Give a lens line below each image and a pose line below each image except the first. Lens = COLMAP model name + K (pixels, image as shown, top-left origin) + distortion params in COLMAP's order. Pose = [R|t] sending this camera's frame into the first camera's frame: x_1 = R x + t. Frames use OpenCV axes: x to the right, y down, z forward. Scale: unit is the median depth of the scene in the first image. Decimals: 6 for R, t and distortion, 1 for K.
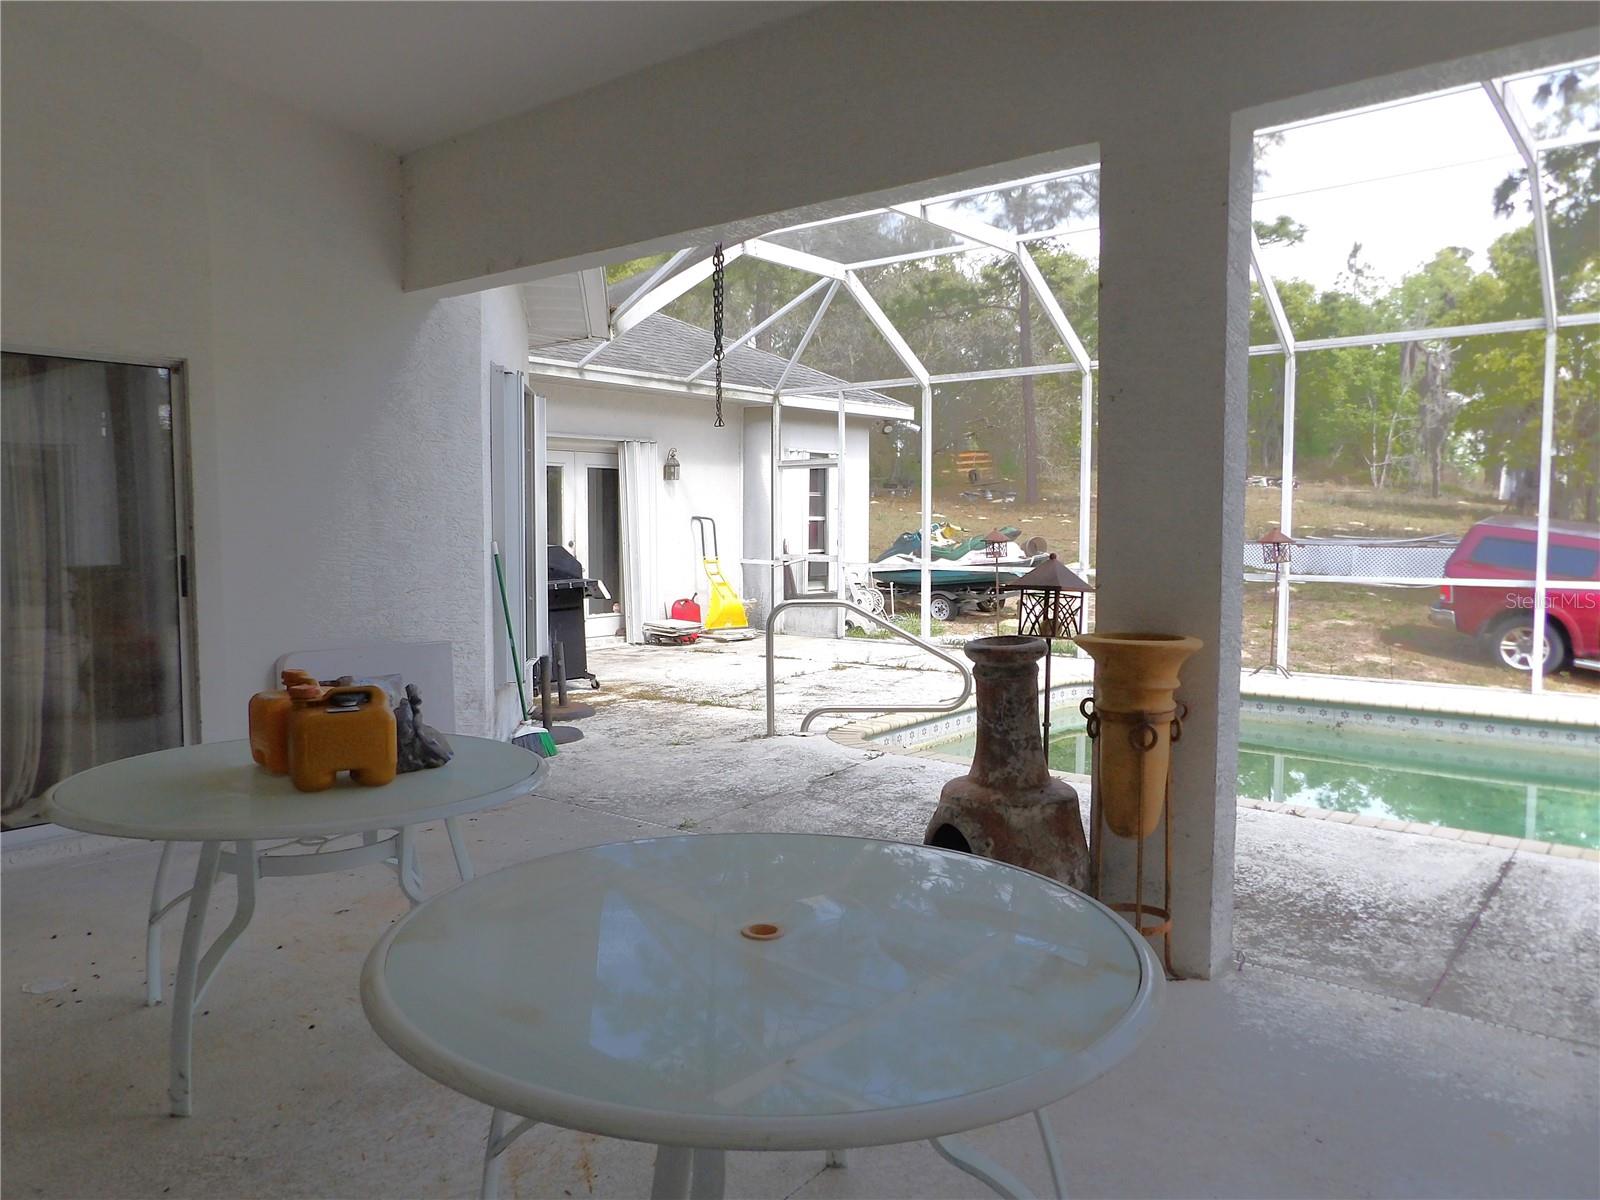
lens RADIAL K [[1133.4, 0, 800.0], [0, 1133.4, 600.0], [0, 0, 1]] dist [-0.010628, -0.000527]
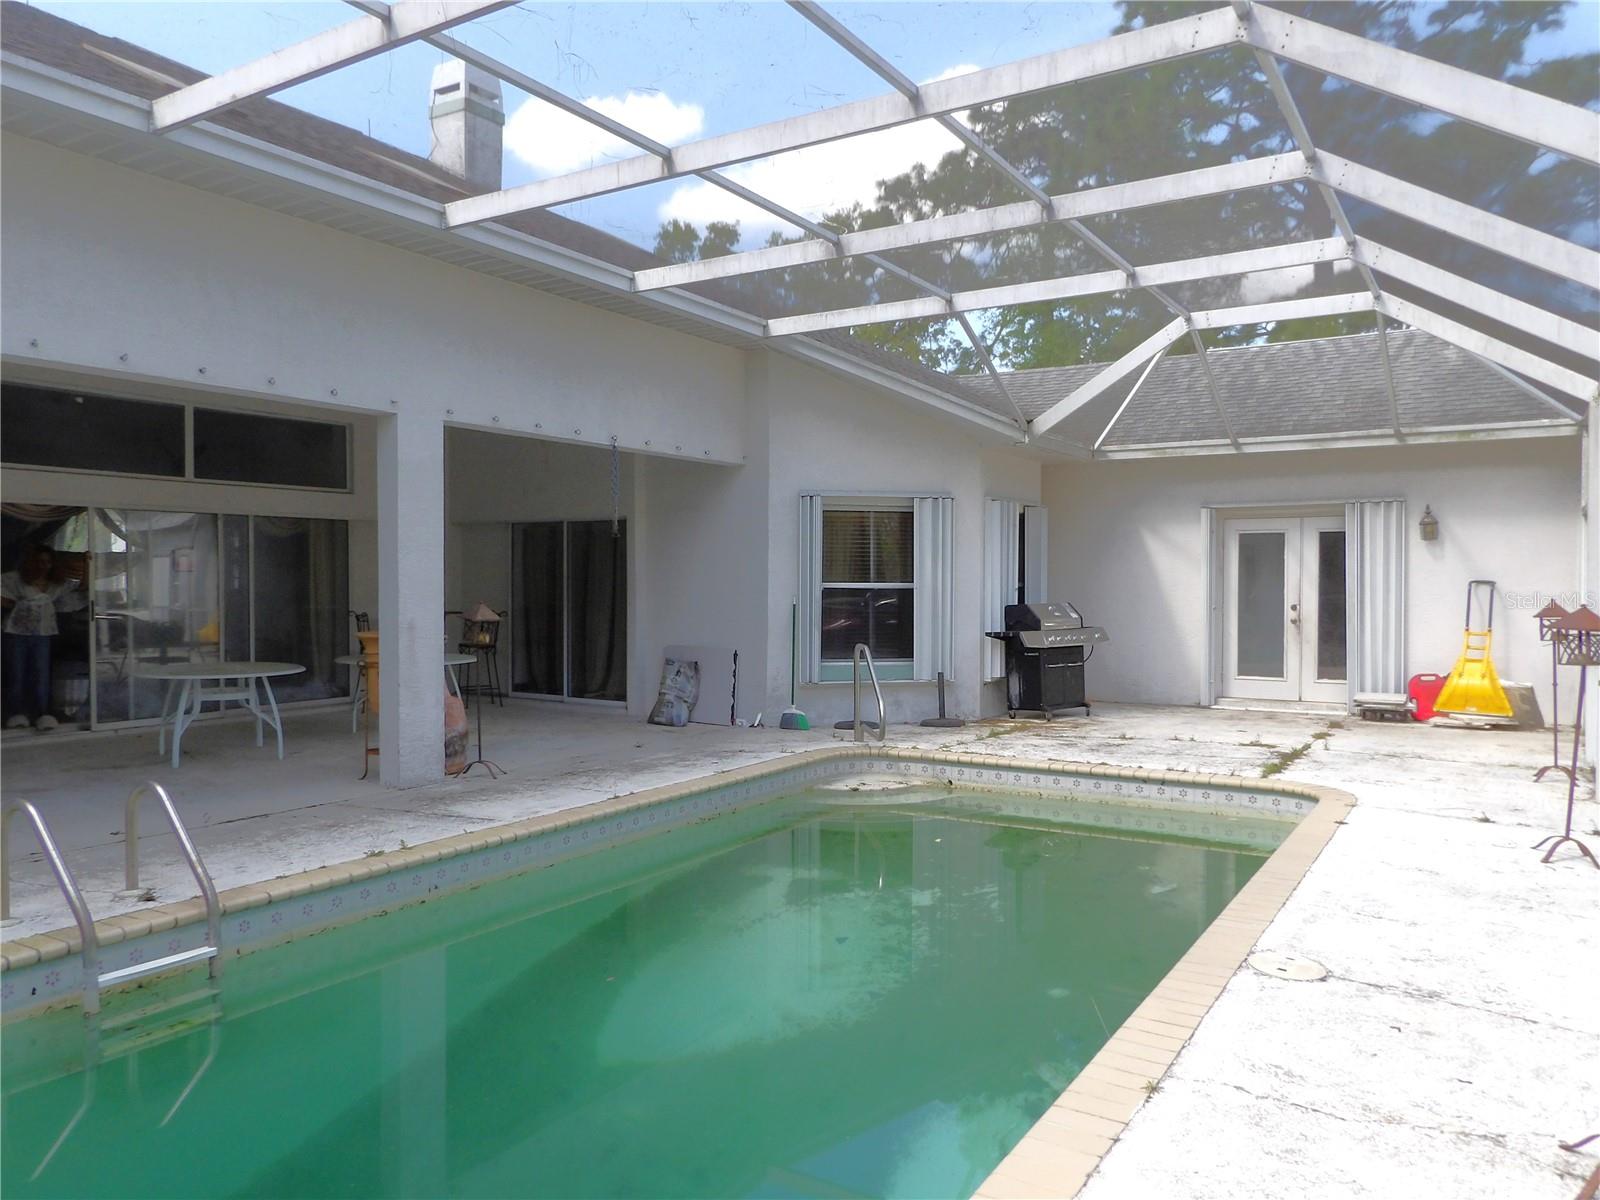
lens RADIAL K [[1148.2, 0, 800.0], [0, 1148.2, 600.0], [0, 0, 1]] dist [-0.010836, -0.002537]
pose [[0.126974, 0.017953, -0.991744, 1.135590], [-0.069073, 0.997569, 0.009215, -0.051513], [0.989498, 0.067332, 0.127905, 0.627283]]
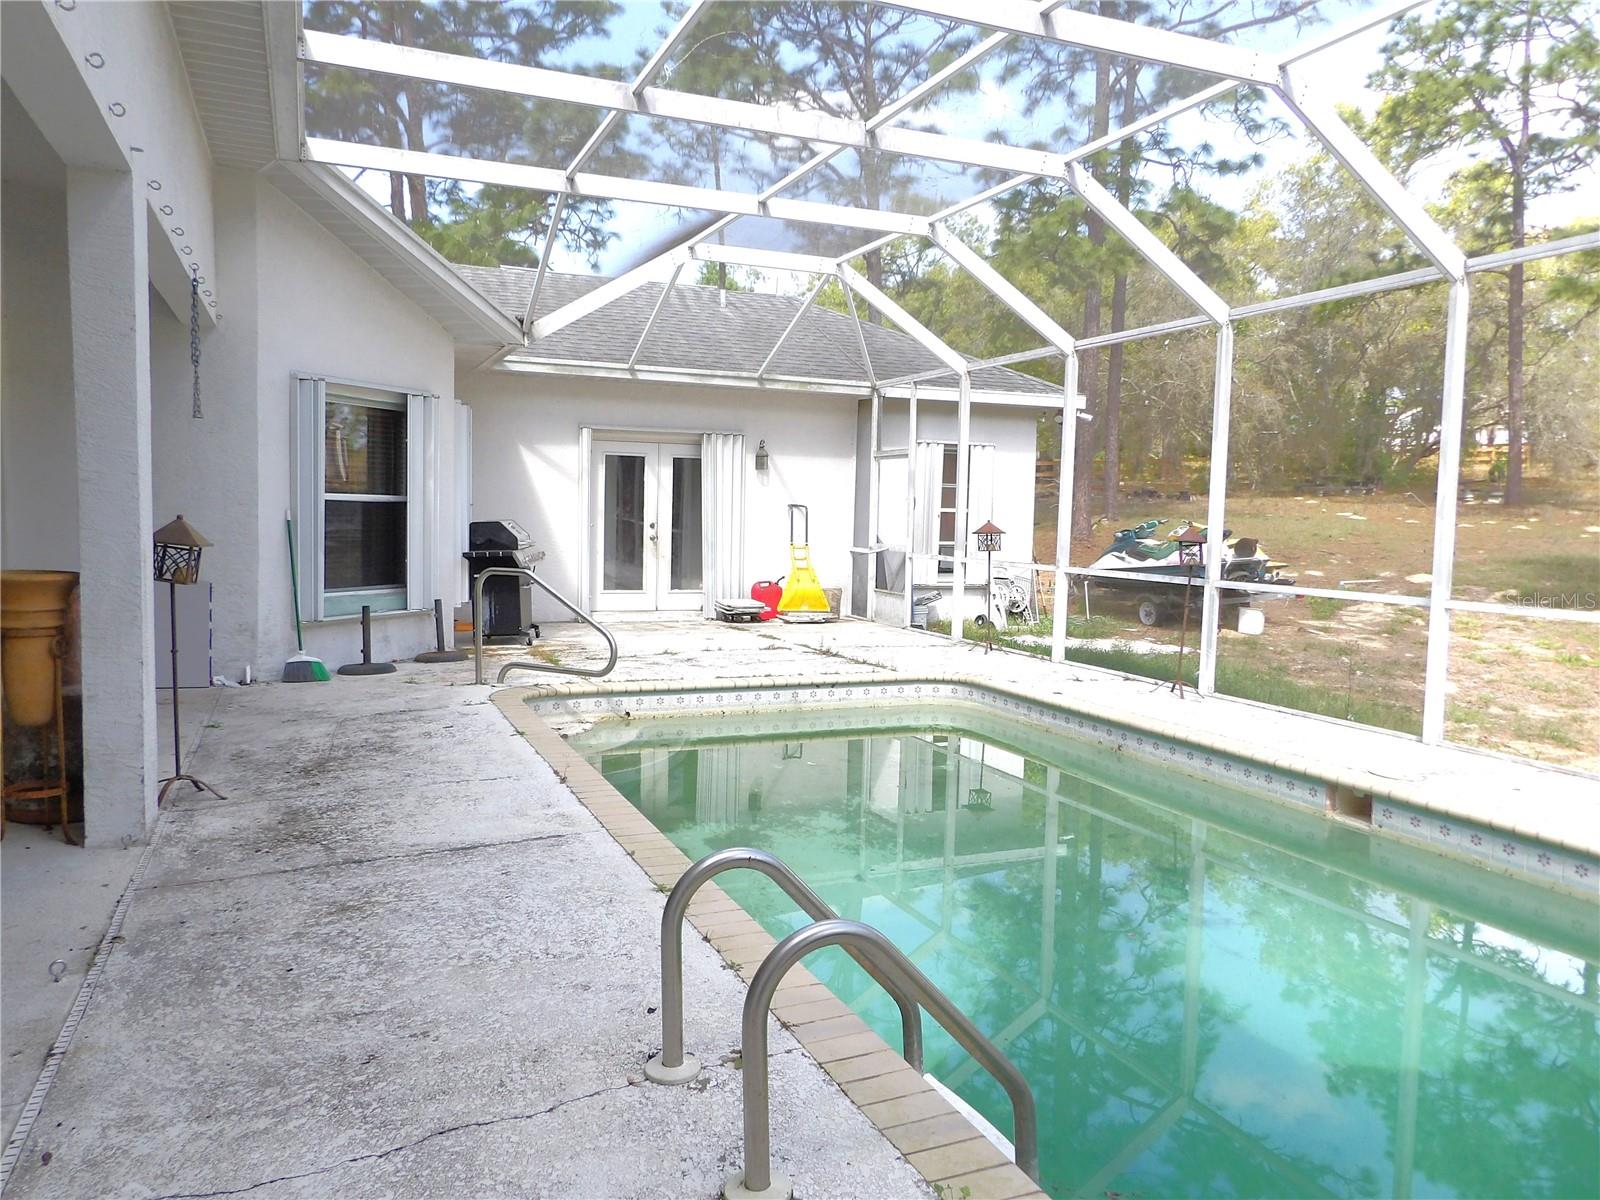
lens RADIAL K [[1148.2, 0, 800.0], [0, 1148.2, 600.0], [0, 0, 1]] dist [-0.010836, -0.002537]
pose [[0.883075, 0.059069, -0.465500, 0.680658], [-0.057727, 0.998185, 0.017152, -0.005758], [0.465668, 0.011726, 0.884882, 0.093151]]
